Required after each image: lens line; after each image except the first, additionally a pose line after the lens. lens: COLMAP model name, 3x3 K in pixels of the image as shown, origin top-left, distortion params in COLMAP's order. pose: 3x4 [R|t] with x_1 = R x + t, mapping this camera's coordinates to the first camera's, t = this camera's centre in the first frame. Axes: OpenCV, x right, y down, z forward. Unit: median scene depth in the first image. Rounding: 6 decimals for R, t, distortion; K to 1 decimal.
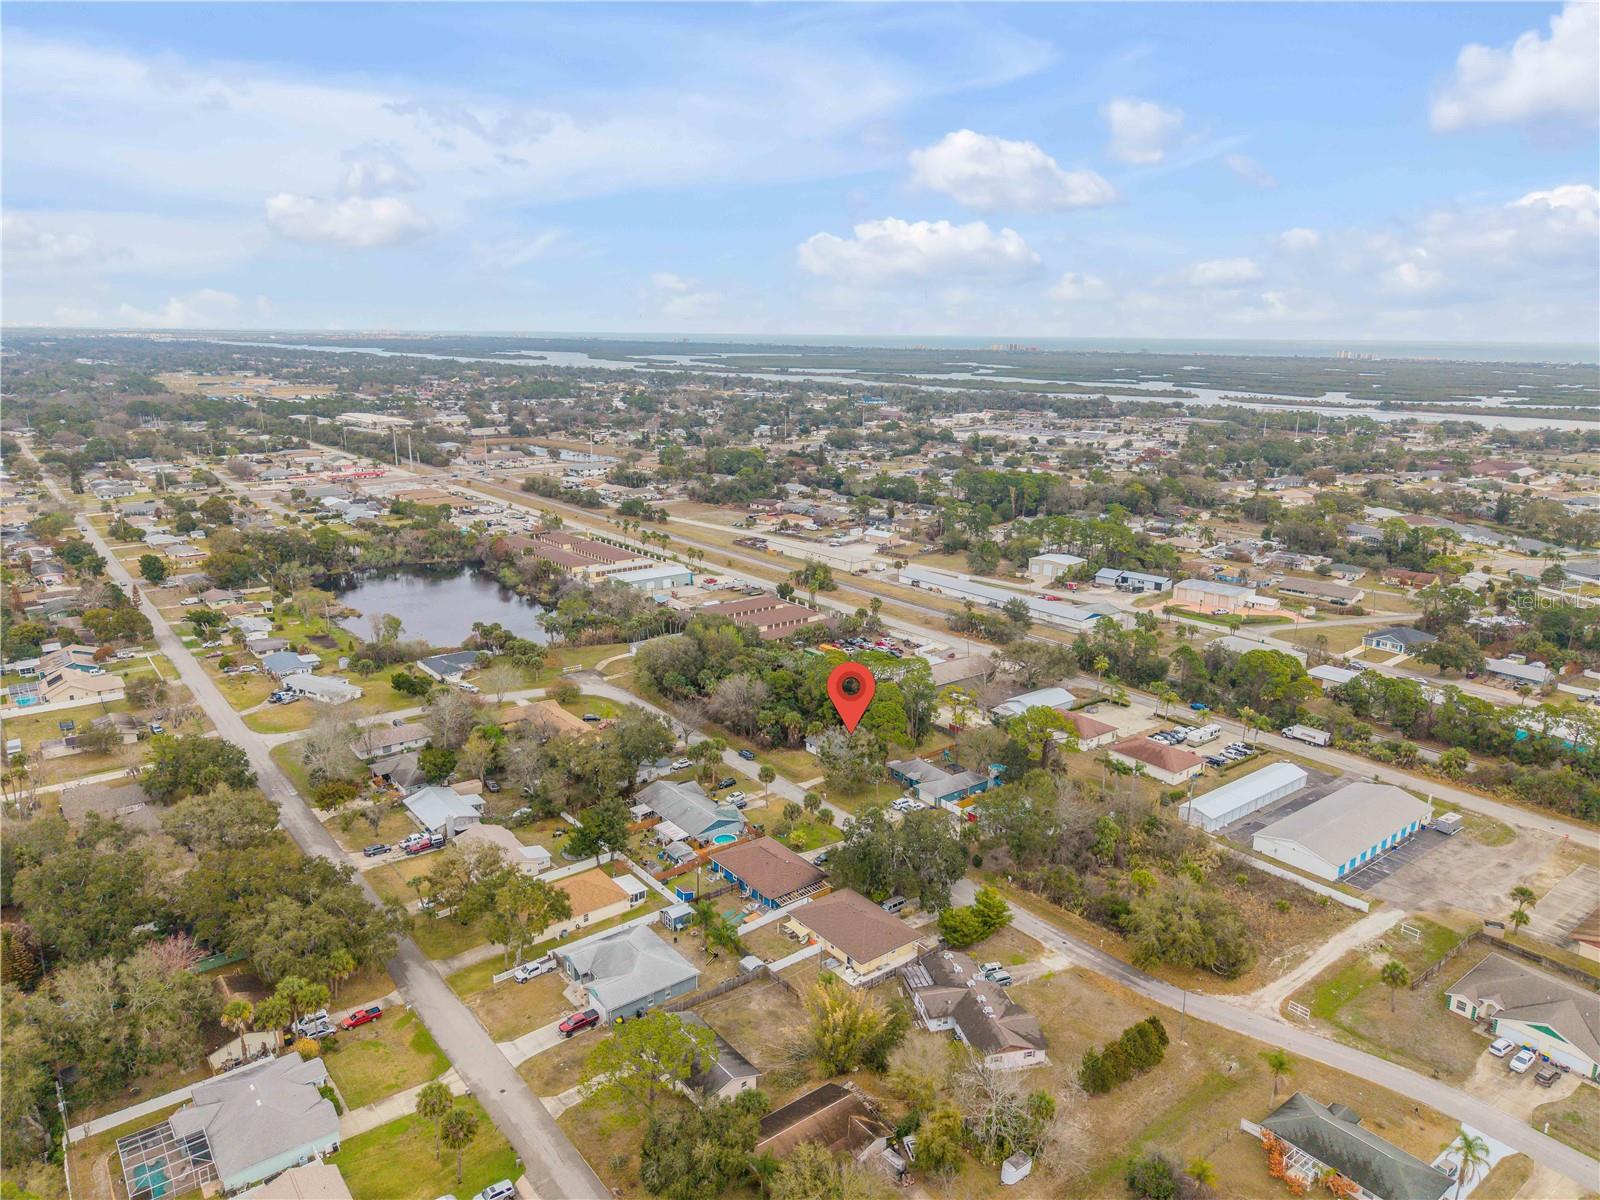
lens RADIAL K [[1077.1, 0, 800.0], [0, 1077.1, 600.0], [0, 0, 1]] dist [0.005179, -0.002673]
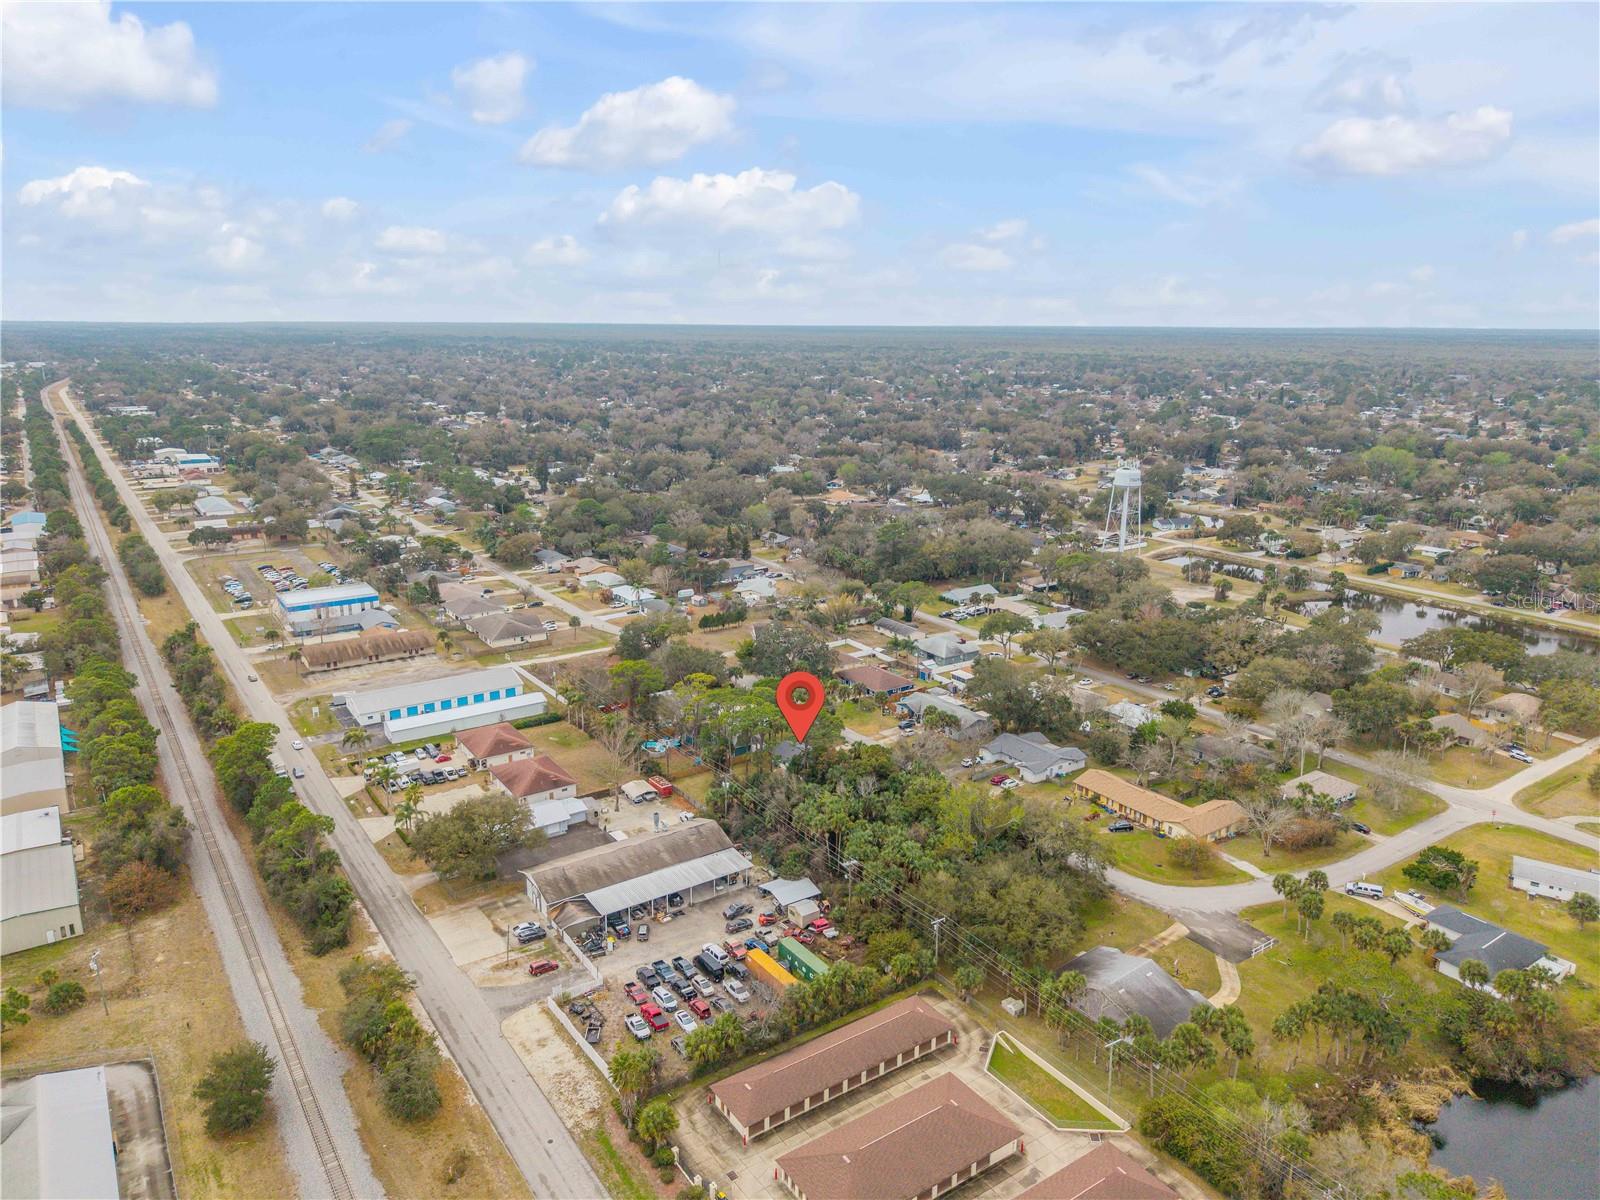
lens RADIAL K [[1074.6, 0, 800.0], [0, 1074.6, 600.0], [0, 0, 1]] dist [0.011648, -0.016876]
pose [[-0.998915, -0.022711, 0.040654, 0.000526], [-0.000692, 0.880151, 0.474694, -0.323192], [-0.046563, 0.474151, -0.879212, 1.322761]]
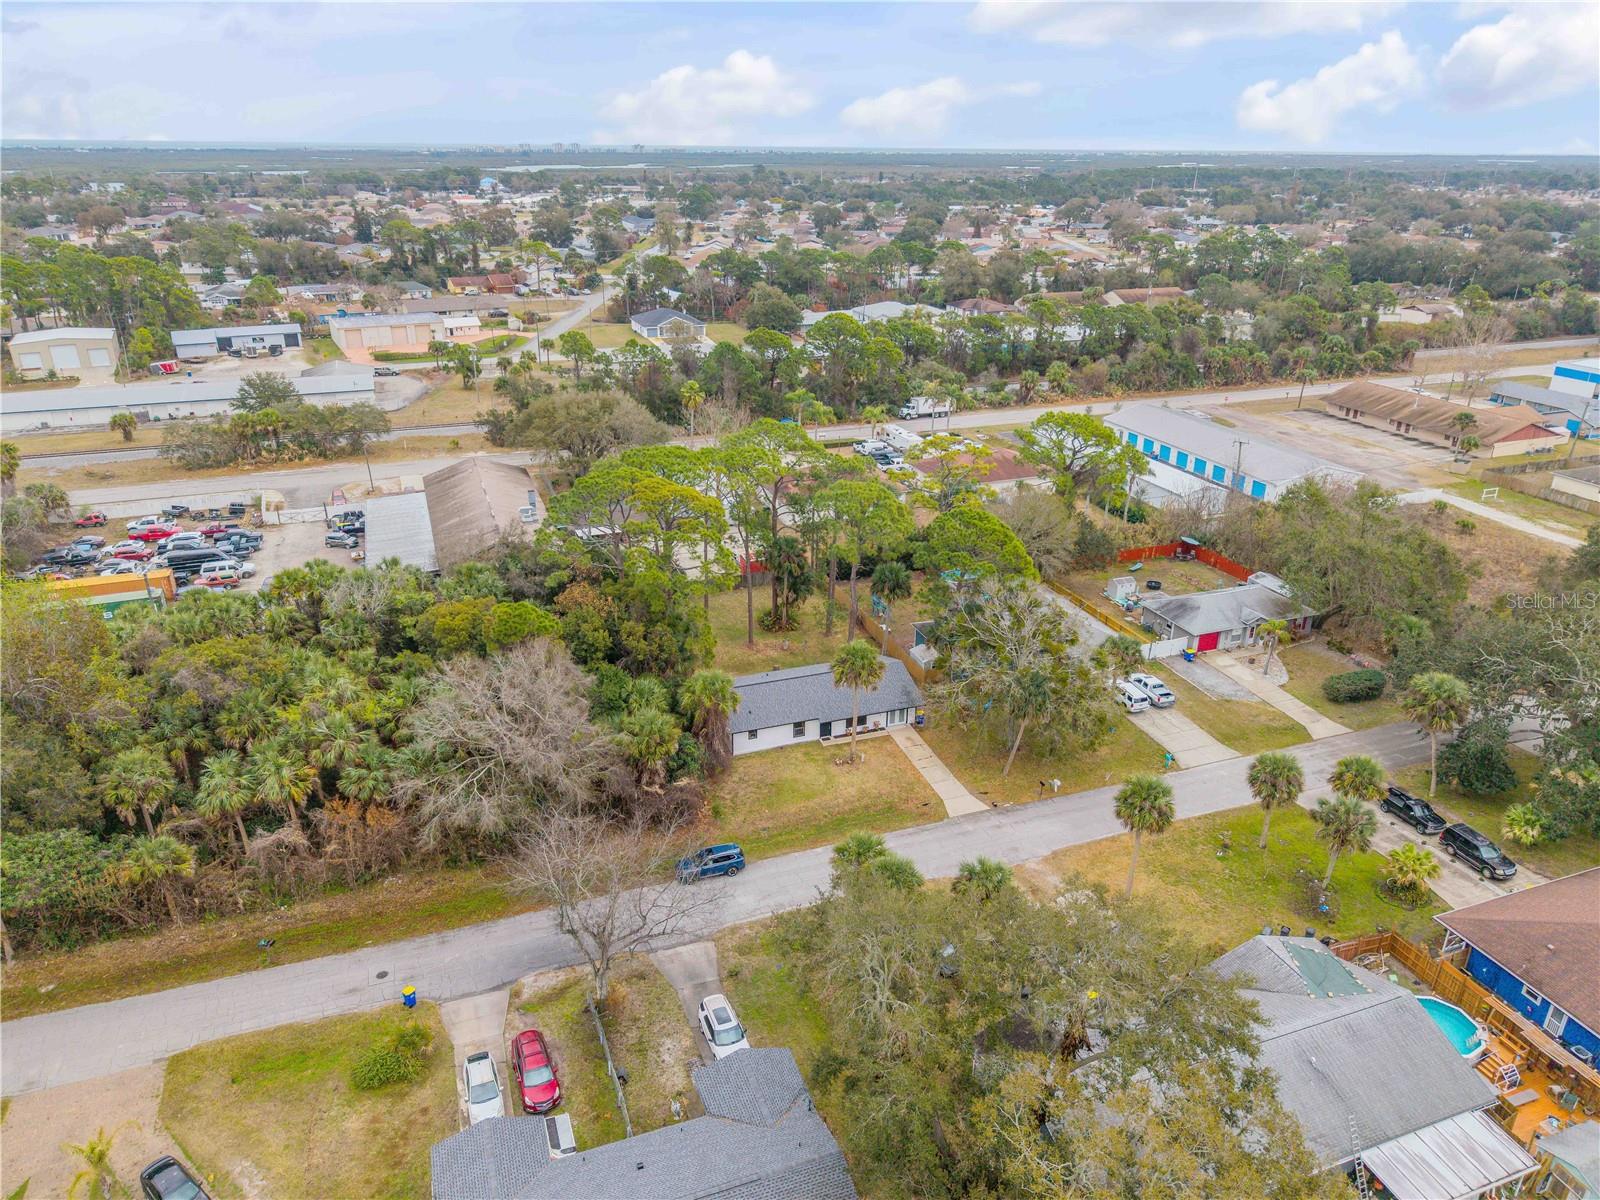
lens RADIAL K [[1074.6, 0, 800.0], [0, 1074.6, 600.0], [0, 0, 1]] dist [0.011648, -0.016876]
pose [[0.291201, -0.378835, 0.878457, -0.207832], [0.227289, 0.919357, 0.321128, -0.008909], [-0.929270, 0.106150, 0.353822, 0.657493]]
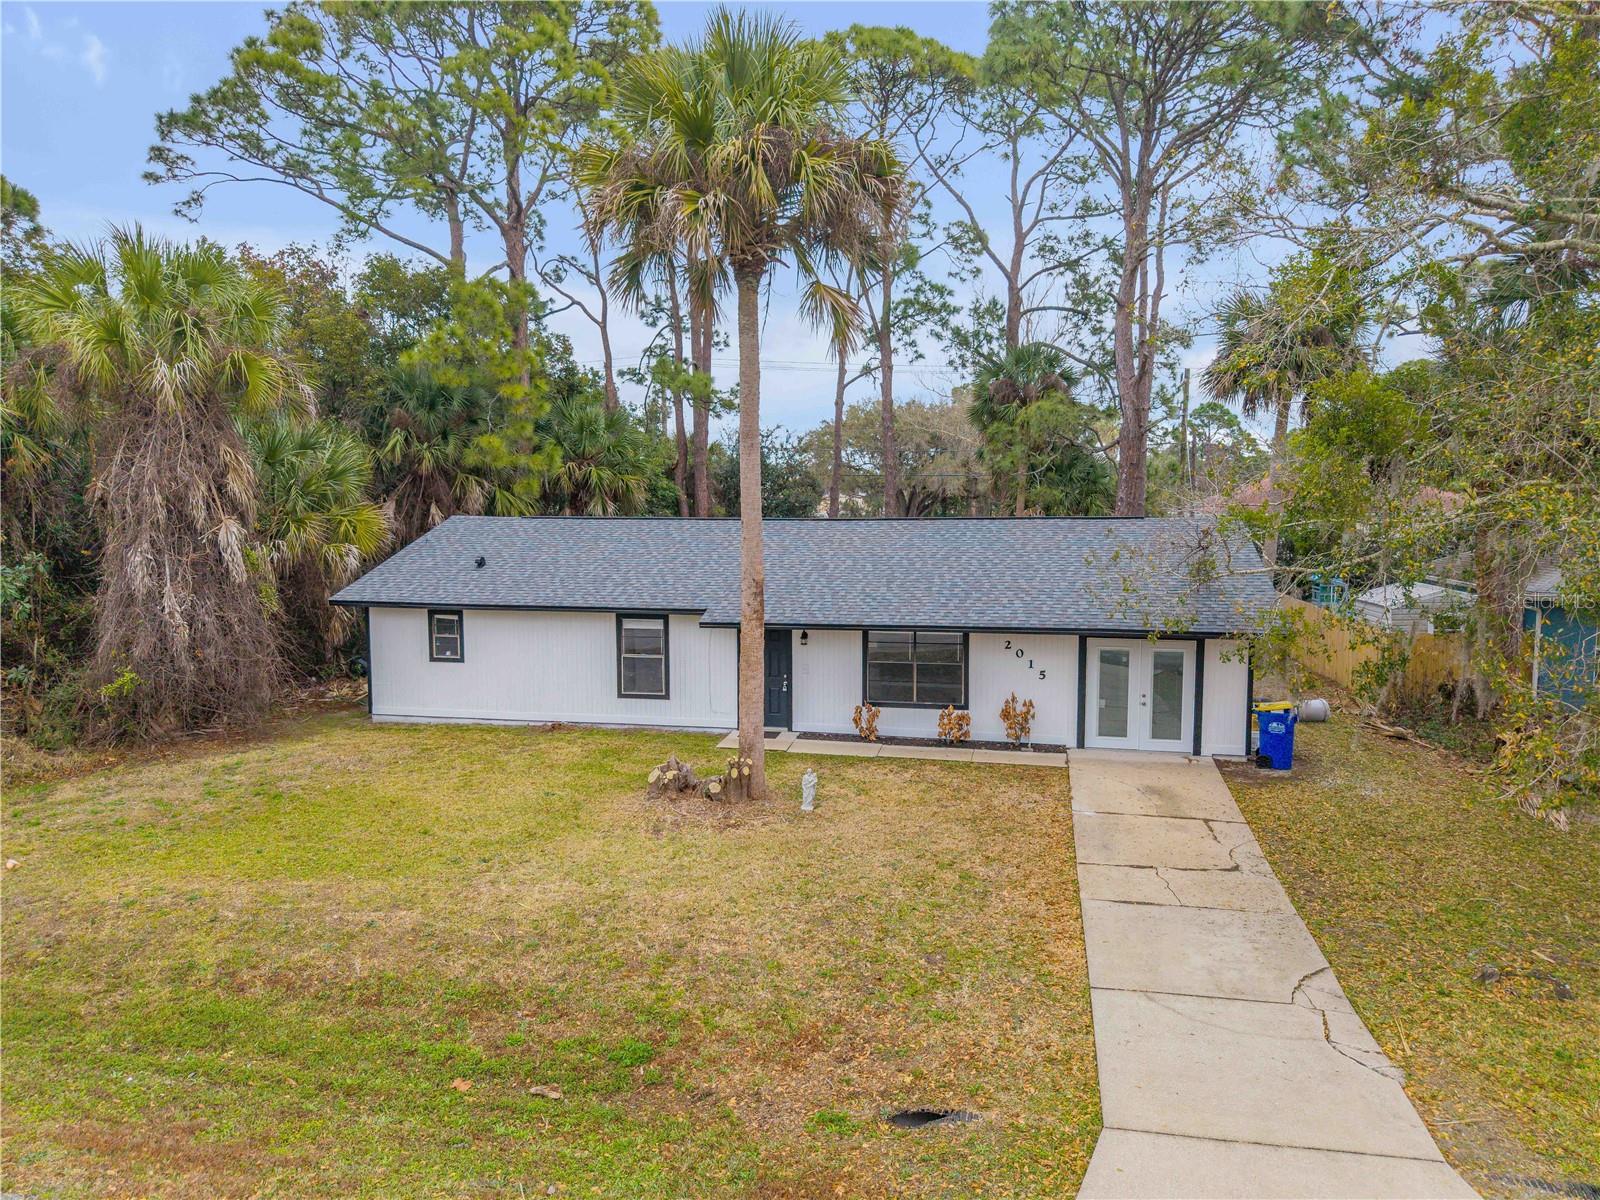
lens RADIAL K [[1077.1, 0, 800.0], [0, 1077.1, 600.0], [0, 0, 1]] dist [0.005179, -0.002673]
pose [[0.764686, -0.066689, 0.640944, -0.015705], [0.167856, 0.980908, -0.098200, 0.111552], [-0.622158, 0.182679, 0.761281, 0.703558]]
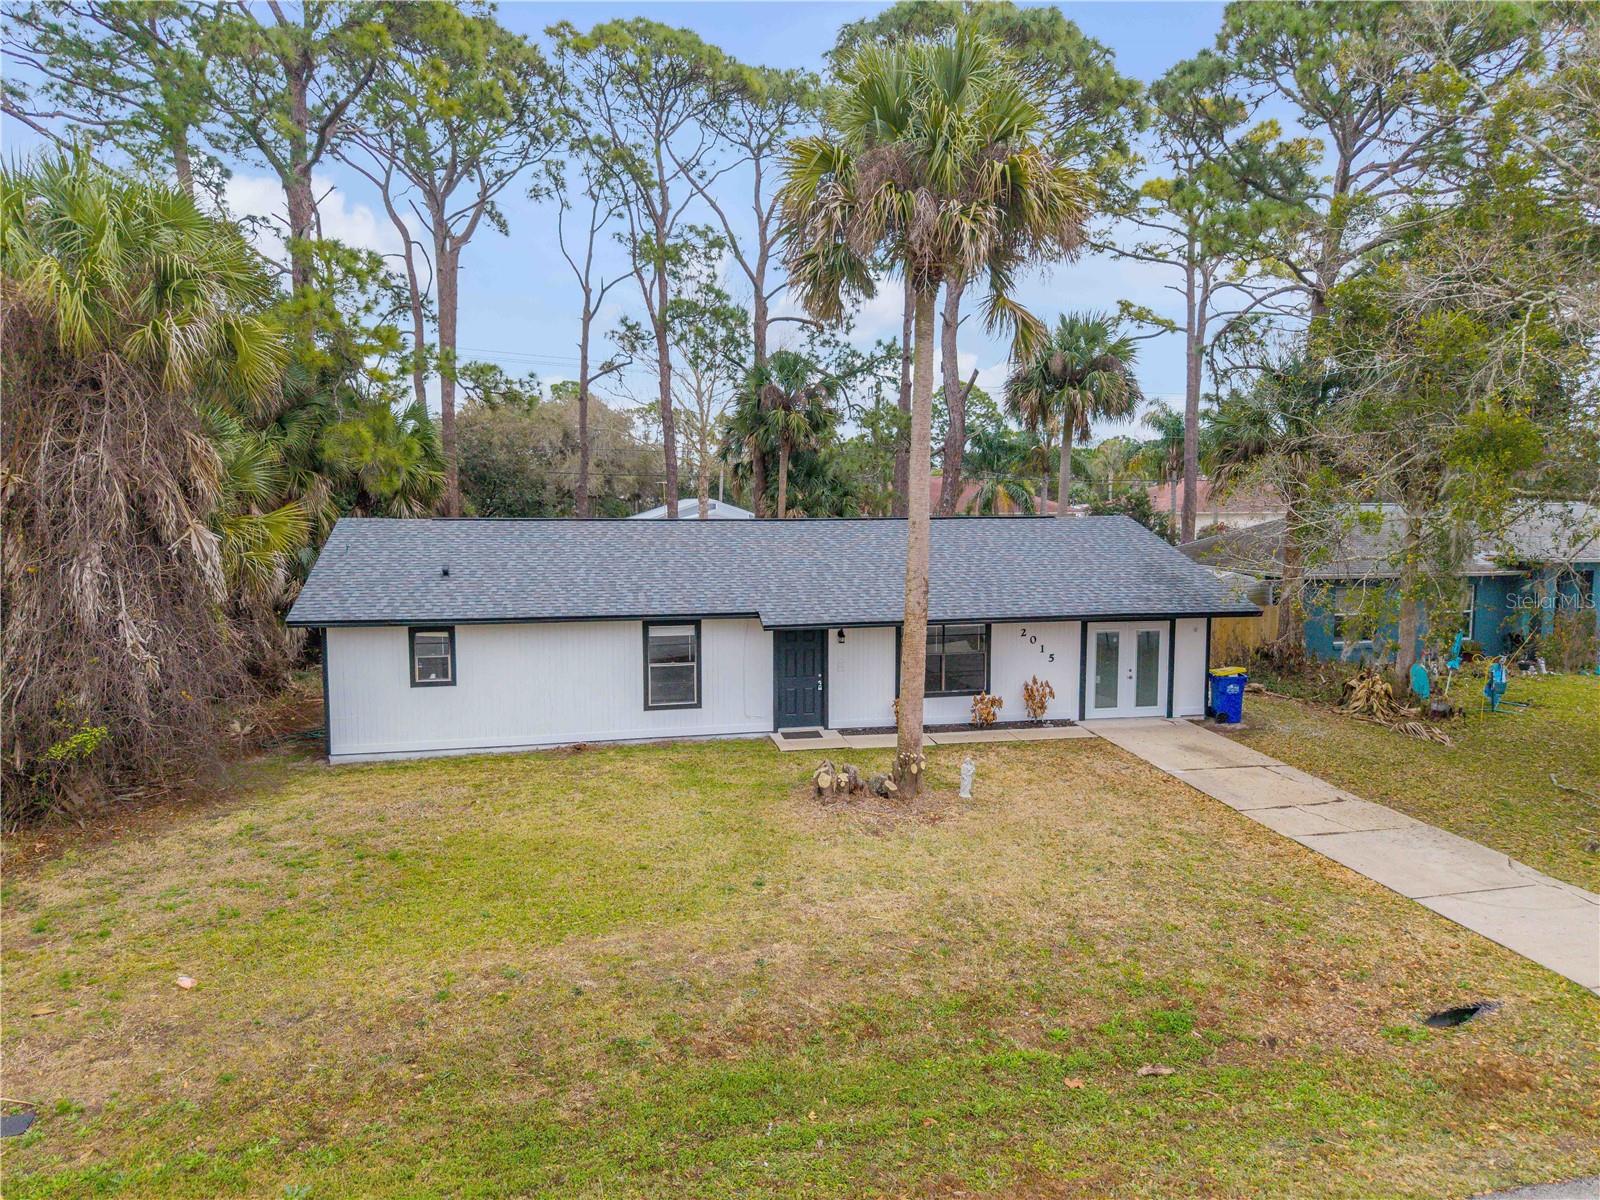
lens RADIAL K [[1077.1, 0, 800.0], [0, 1077.1, 600.0], [0, 0, 1]] dist [0.005179, -0.002673]
pose [[0.419440, -0.090184, 0.903292, -0.032905], [0.230033, 0.973135, -0.009658, 0.105910], [-0.878154, 0.211838, 0.428917, 0.724546]]
